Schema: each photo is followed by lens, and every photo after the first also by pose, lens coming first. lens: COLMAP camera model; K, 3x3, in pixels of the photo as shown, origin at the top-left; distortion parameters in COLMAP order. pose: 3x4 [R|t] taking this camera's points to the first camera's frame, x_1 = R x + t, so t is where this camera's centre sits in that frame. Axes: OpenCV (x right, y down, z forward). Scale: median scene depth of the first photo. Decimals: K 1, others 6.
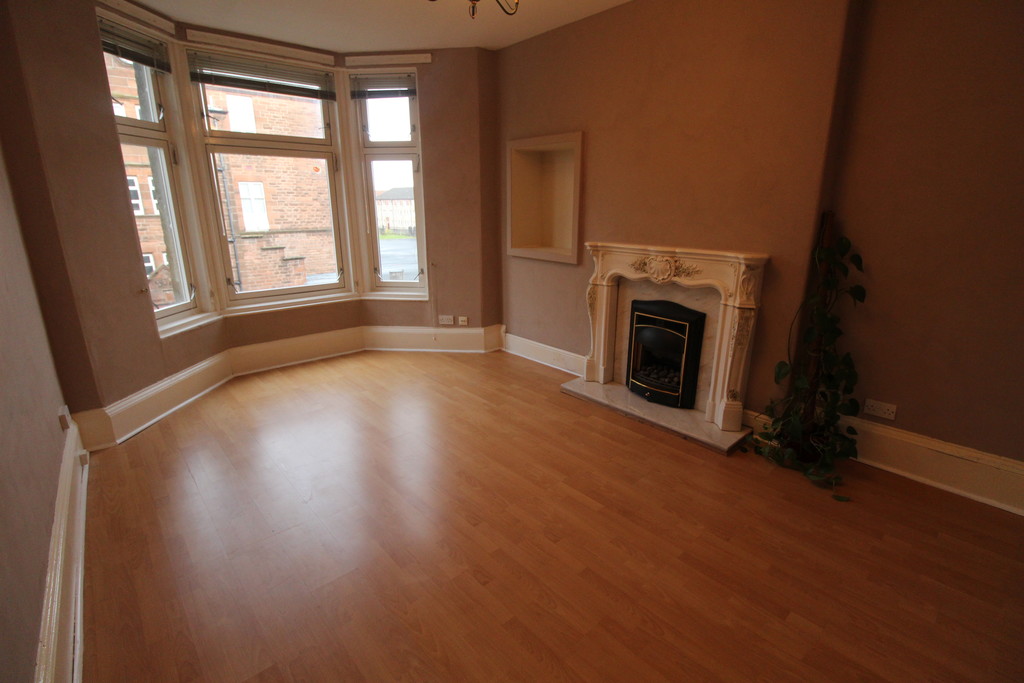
lens RADIAL K [[472.8, 0, 528.9], [0, 472.8, 332.9], [0, 0, 1]] dist [-0.013307, -0.004280]
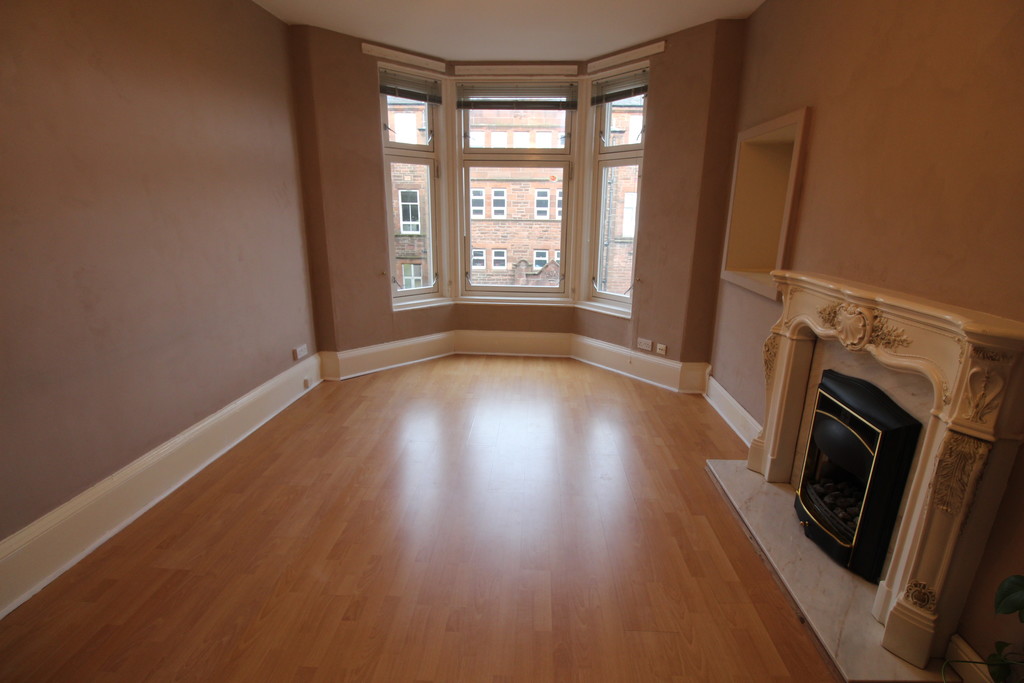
lens RADIAL K [[472.8, 0, 513.4], [0, 472.8, 336.4], [0, 0, 1]] dist [-0.013307, -0.004280]
pose [[0.703880, 0.190431, -0.684316, 0.299195], [-0.199778, 0.977579, 0.066551, -0.060952], [0.681646, 0.089867, 0.726142, 0.229505]]
